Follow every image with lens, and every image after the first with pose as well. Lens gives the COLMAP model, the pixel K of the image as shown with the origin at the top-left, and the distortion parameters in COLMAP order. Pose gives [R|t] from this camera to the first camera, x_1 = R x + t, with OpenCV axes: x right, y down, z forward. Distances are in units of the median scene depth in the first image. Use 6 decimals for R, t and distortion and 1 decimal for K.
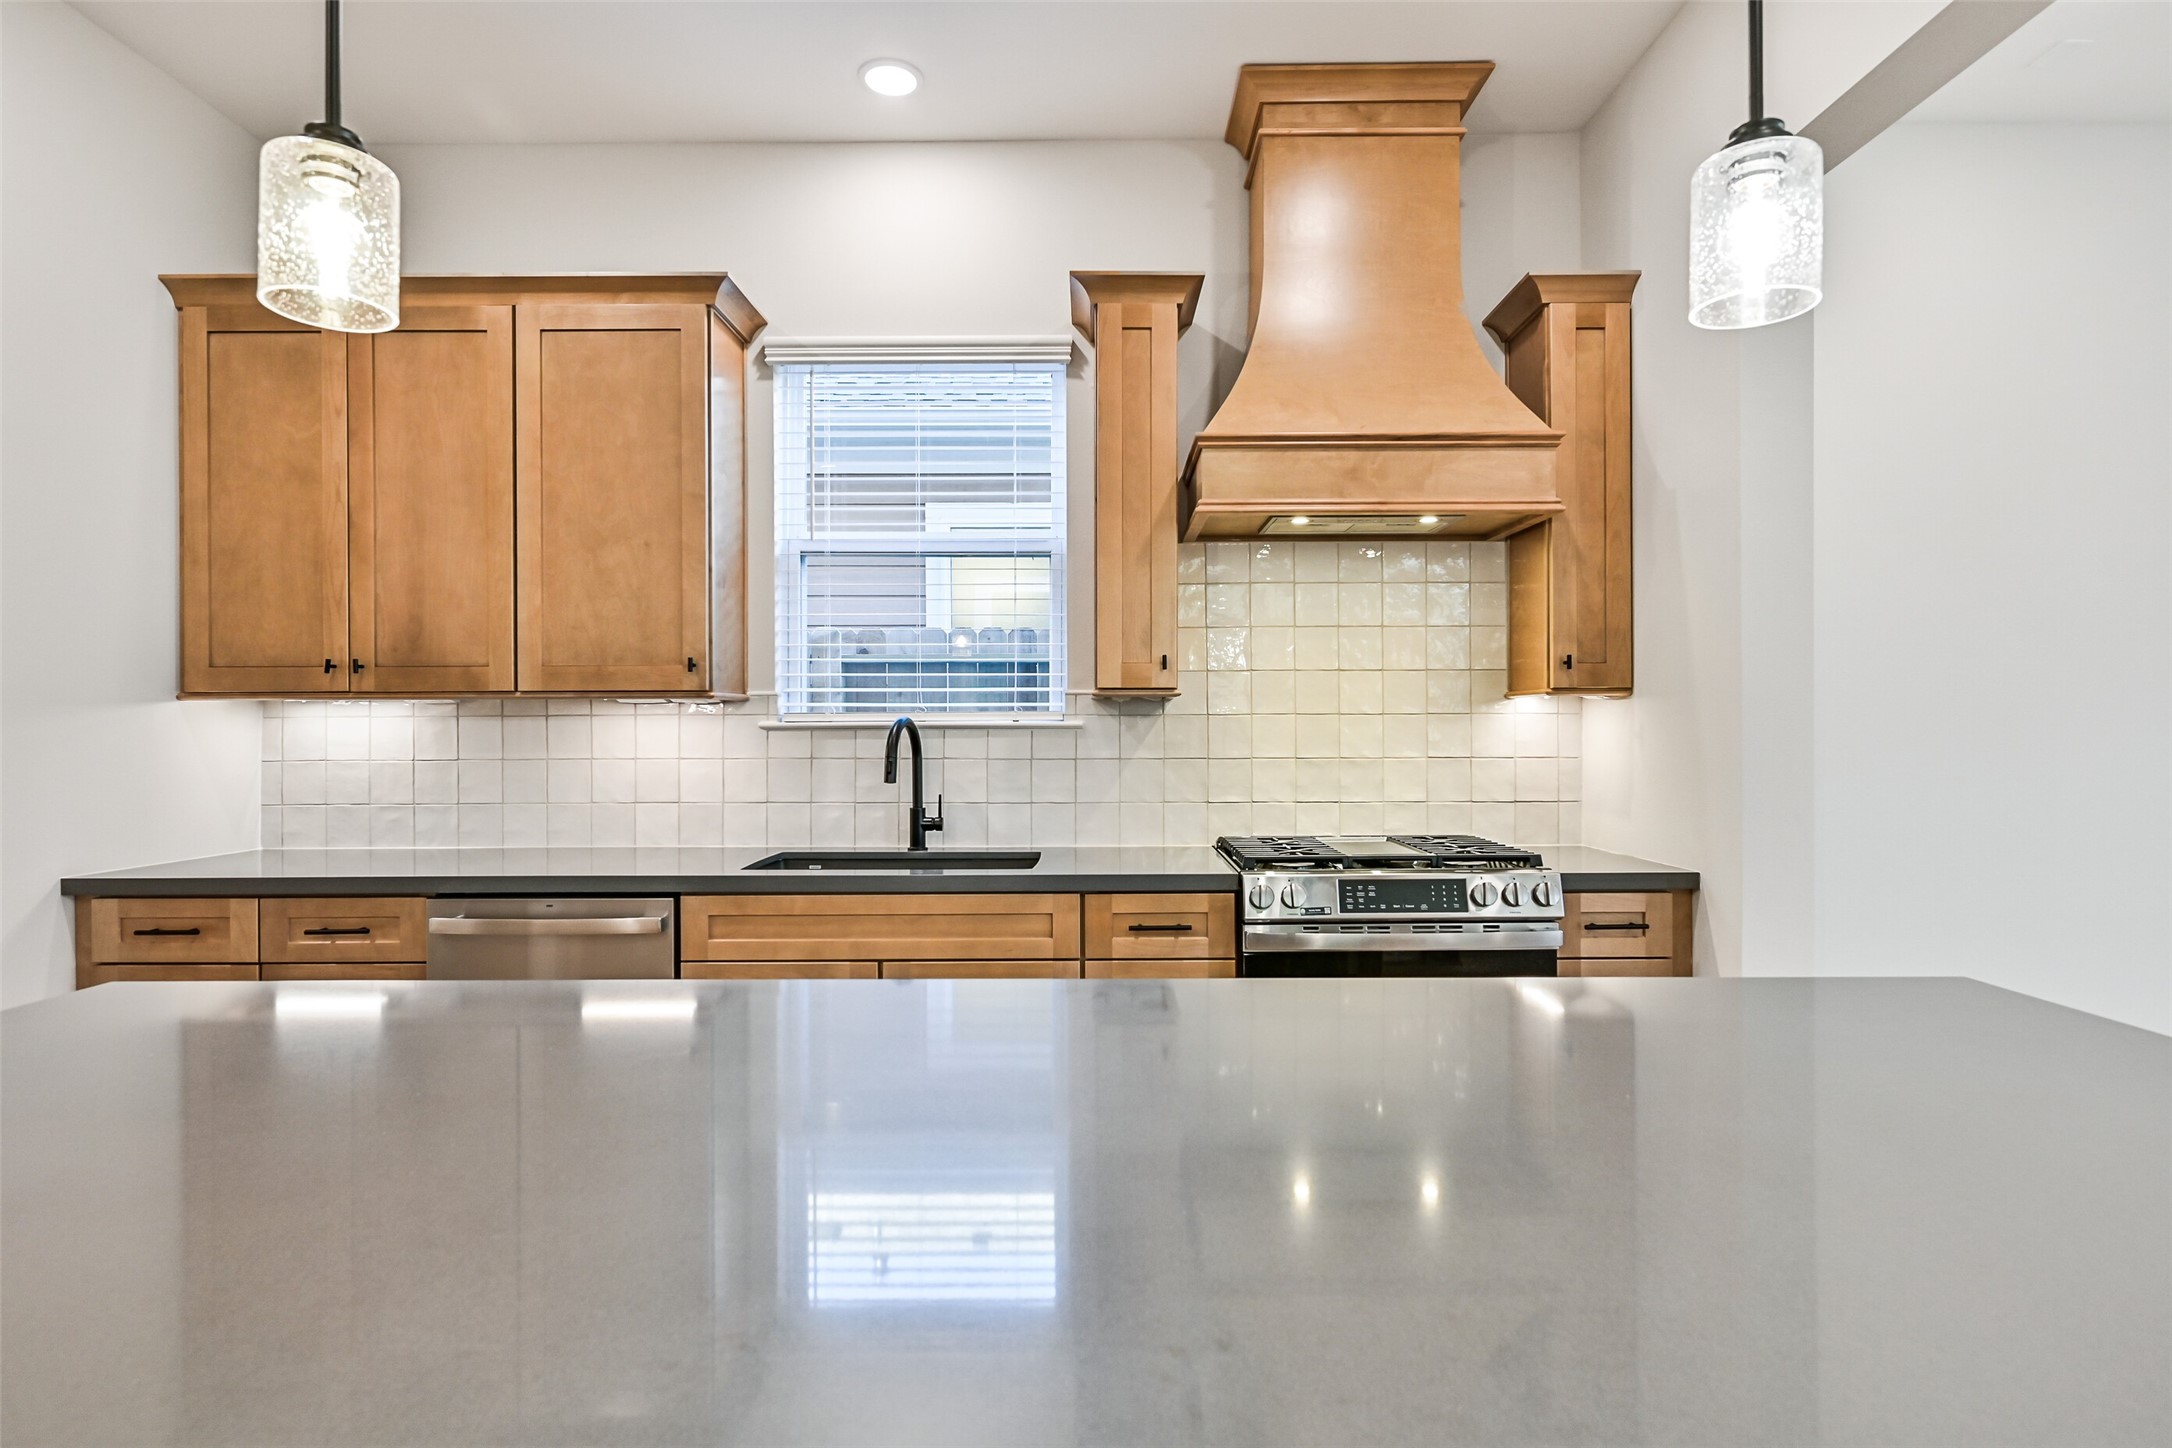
lens RADIAL K [[1124.4, 0, 1097.2], [0, 1124.4, 727.2], [0, 0, 1]] dist [-0.000984, -0.000874]
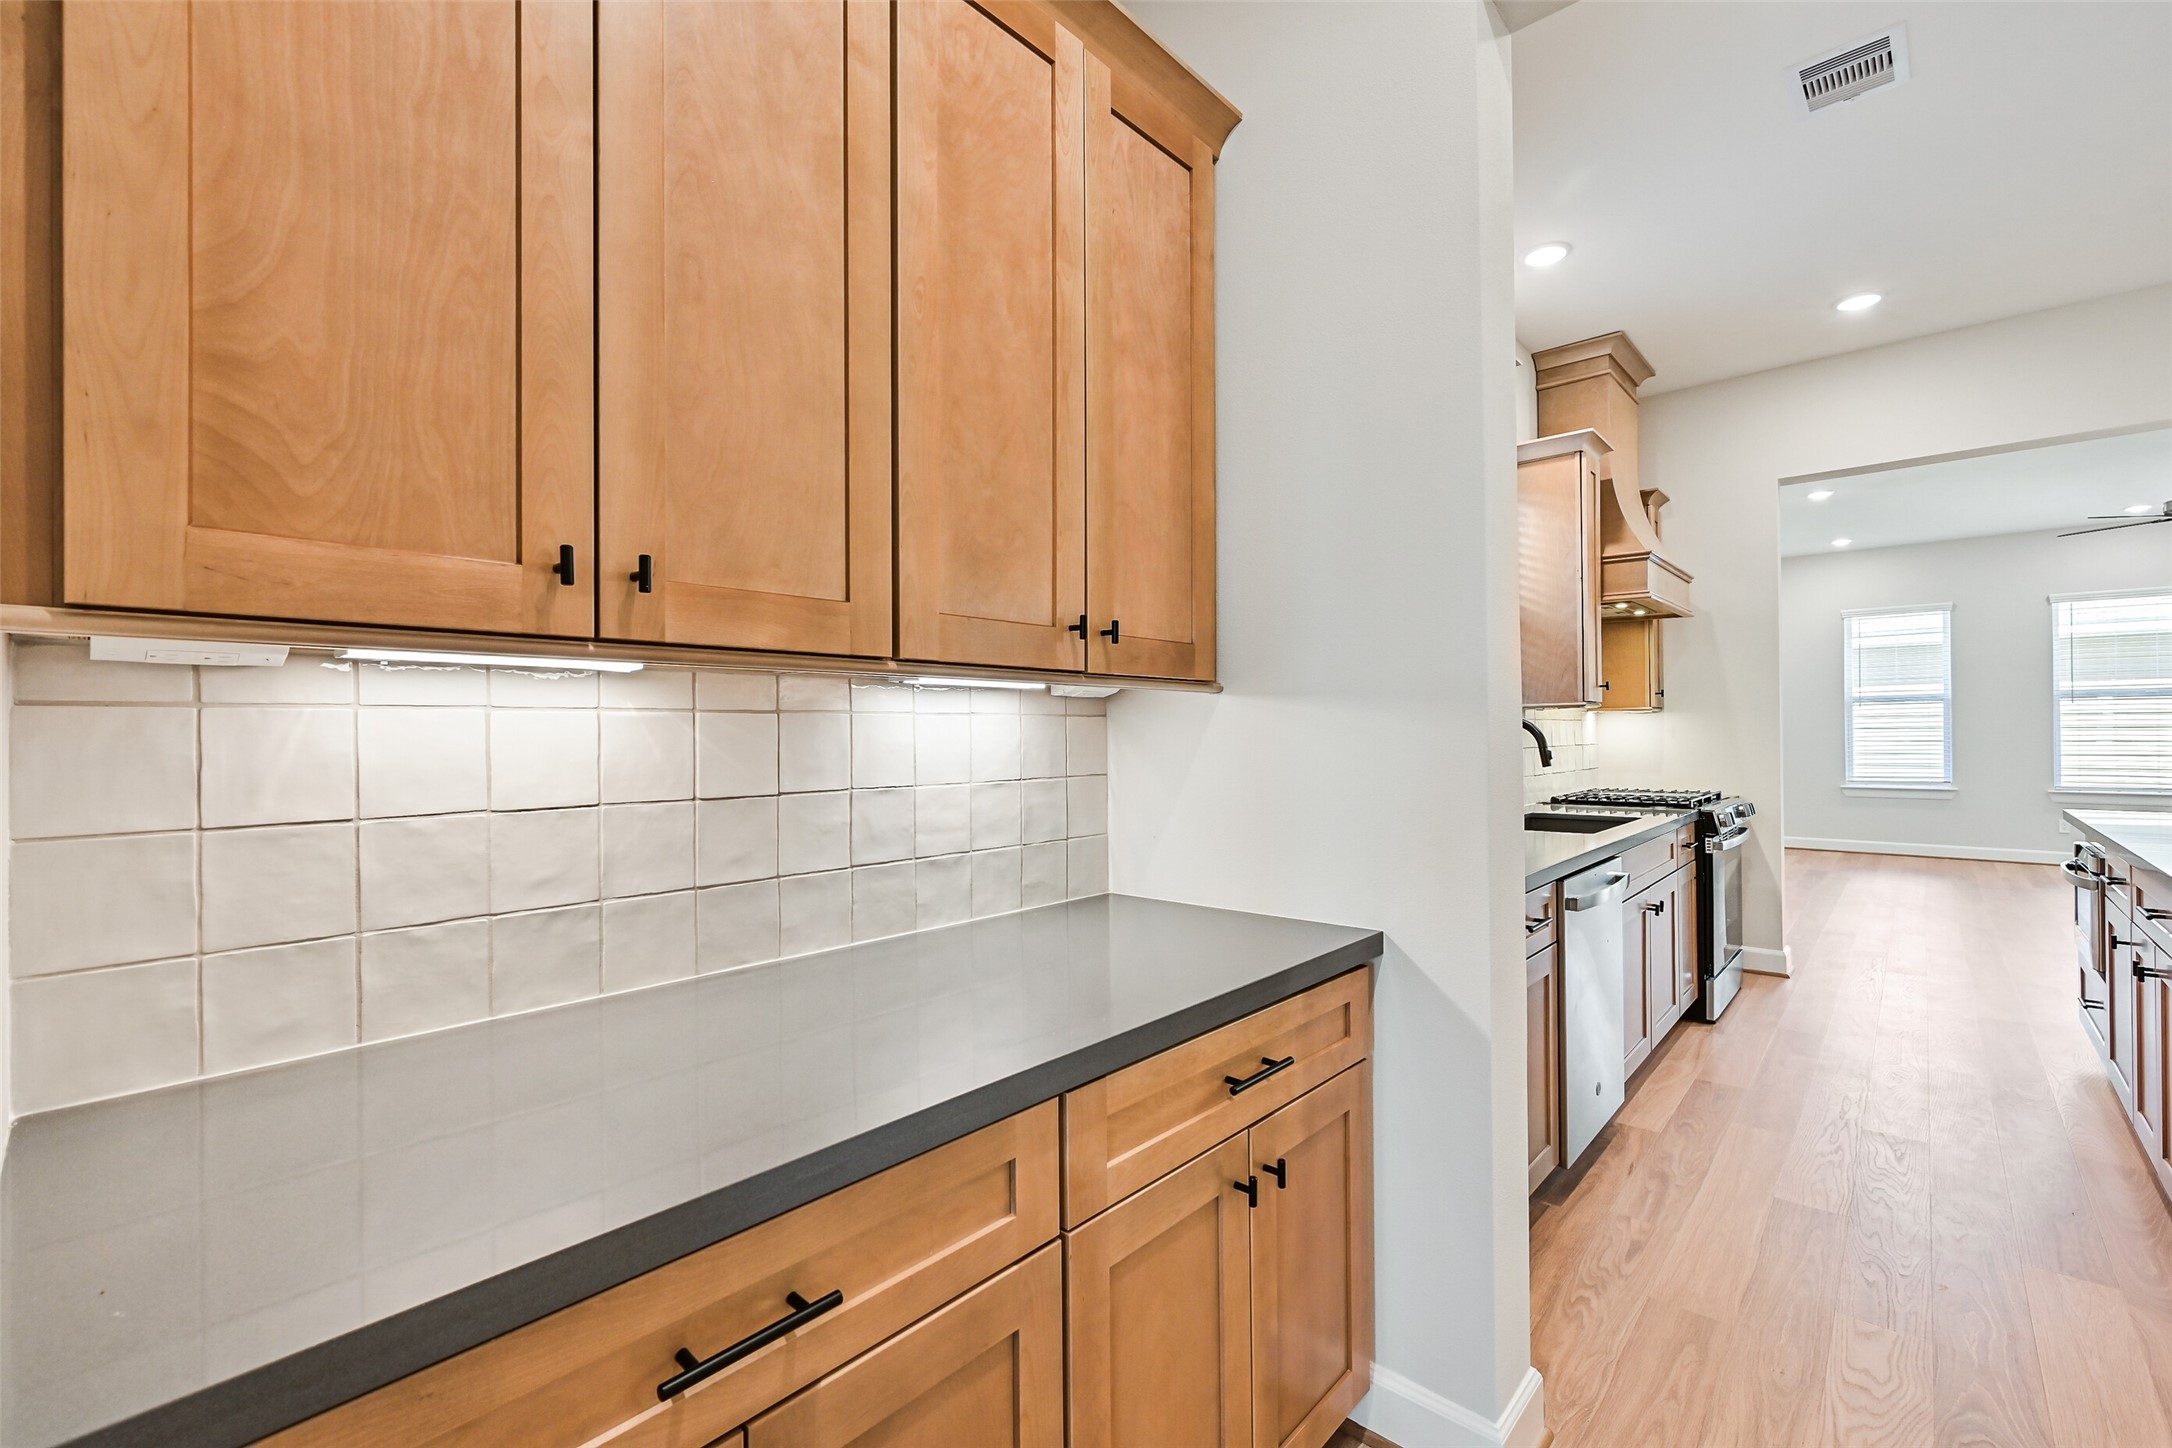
lens RADIAL K [[909.6, 0, 1097.6], [0, 909.6, 724.8], [0, 0, 1]] dist [-0.001022, -0.000242]
pose [[0.672743, 0.003501, 0.739868, -1.361643], [0.005255, 0.999941, -0.009510, 0.006247], [-0.739857, 0.010286, 0.672685, 0.652878]]
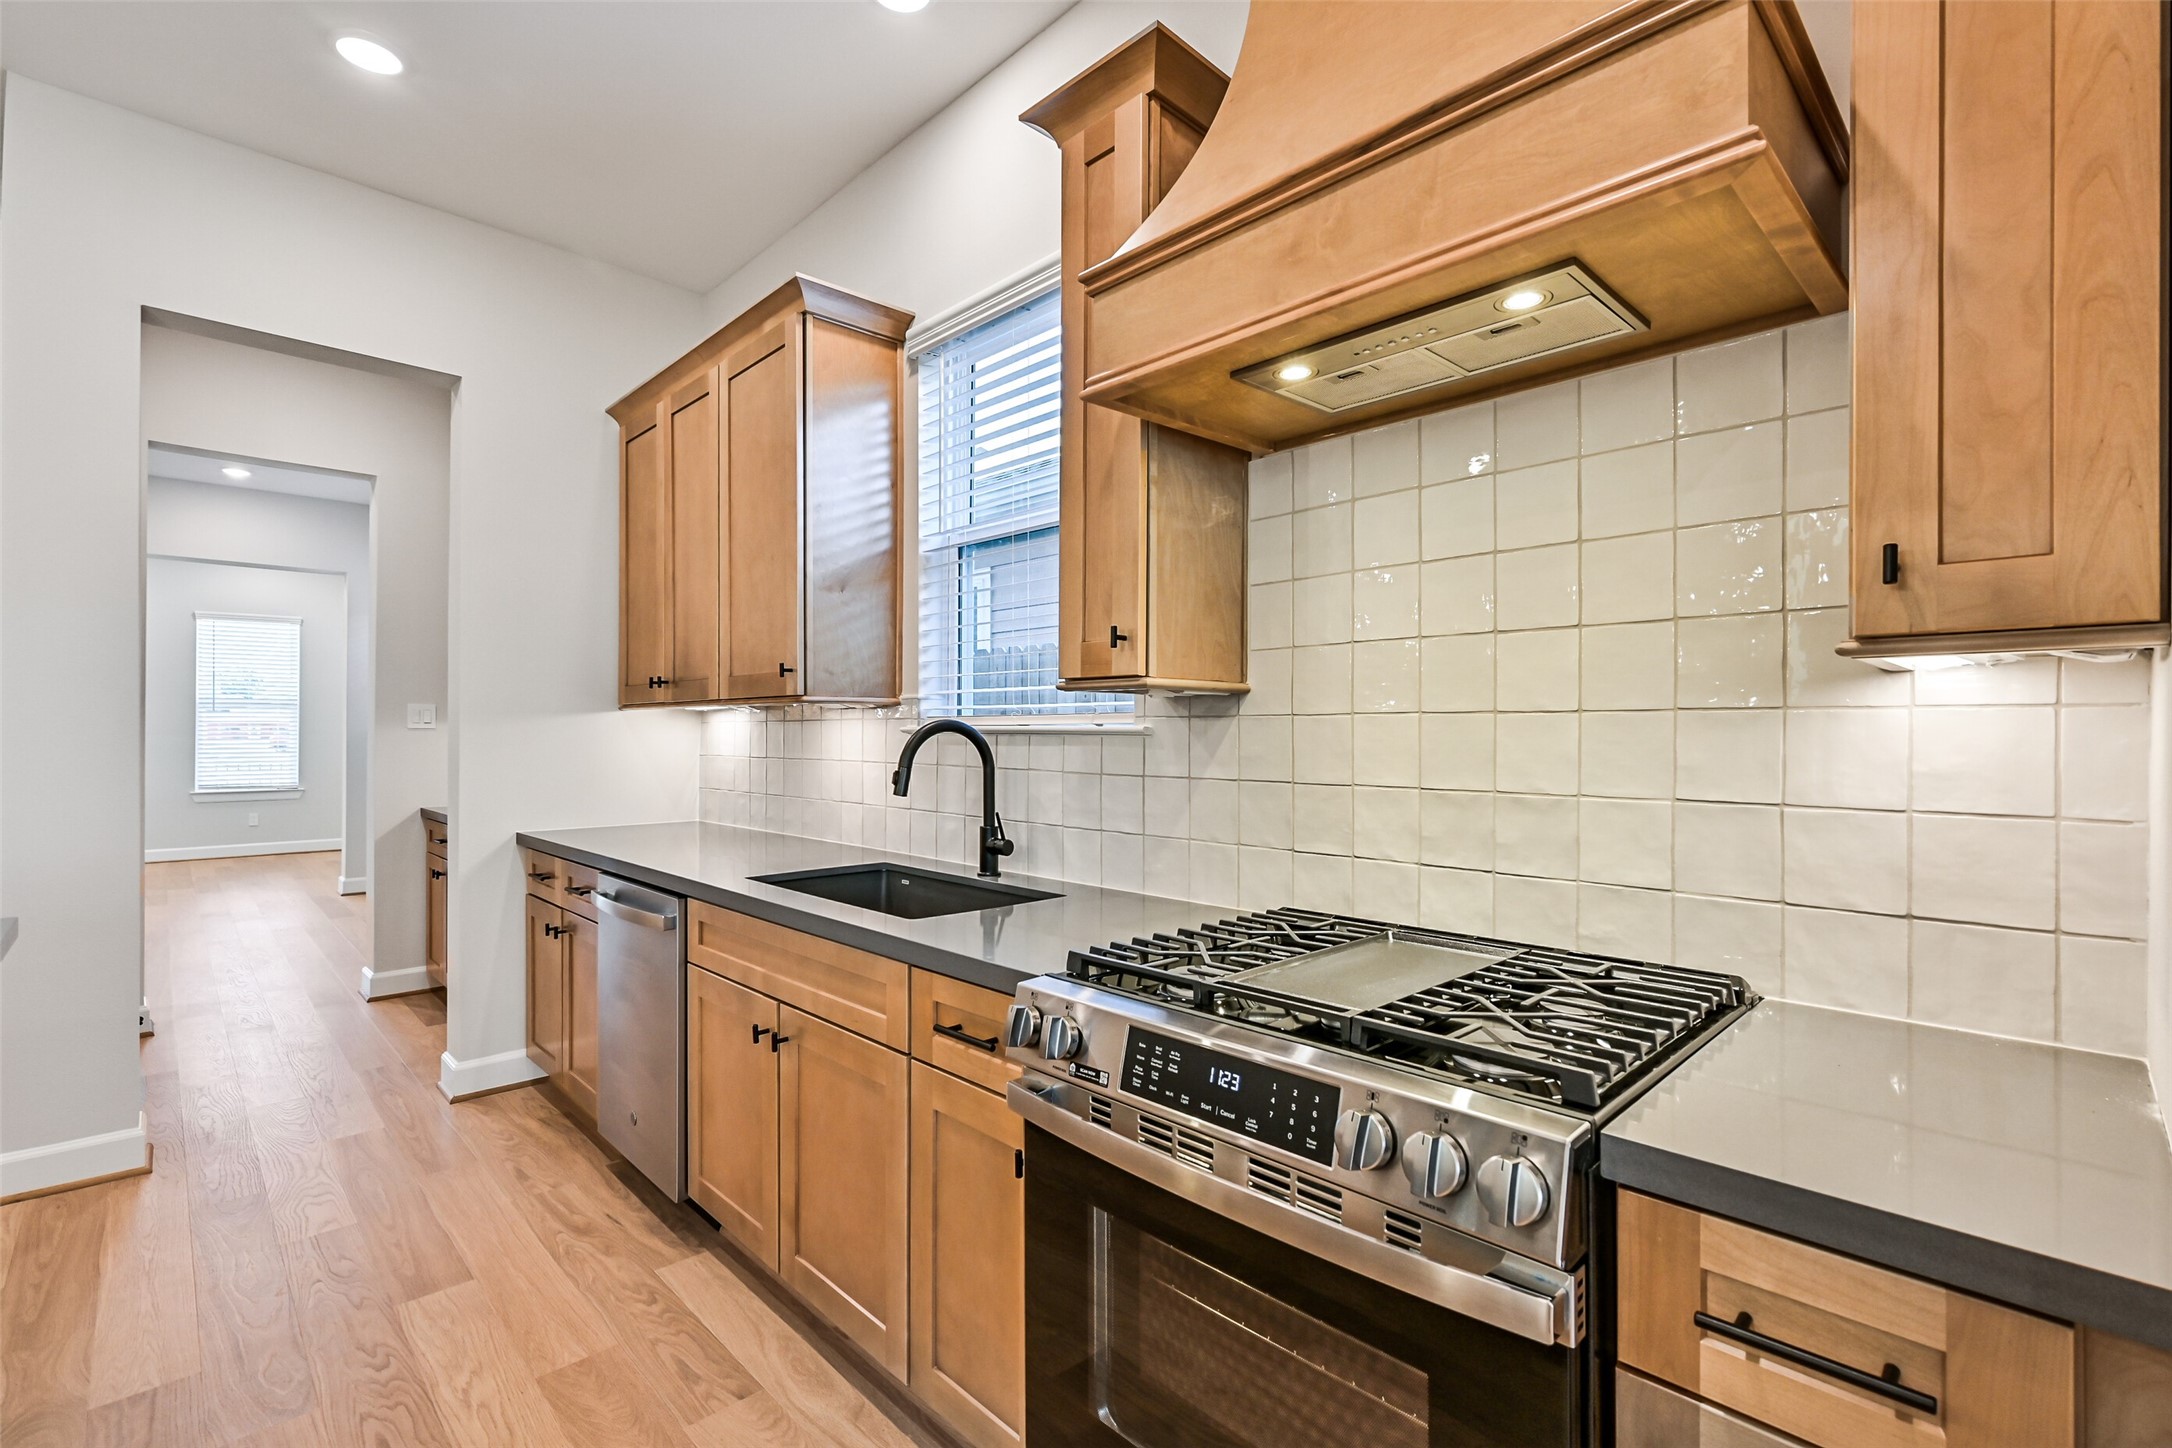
lens RADIAL K [[968.5, 0, 1098.6], [0, 968.5, 729.0], [0, 0, 1]] dist [-0.000559, 0.000364]
pose [[0.699144, 0.002041, -0.714978, 0.455497], [-0.003868, 0.999992, -0.000928, -0.002222], [0.714970, 0.003414, 0.699147, 0.578686]]
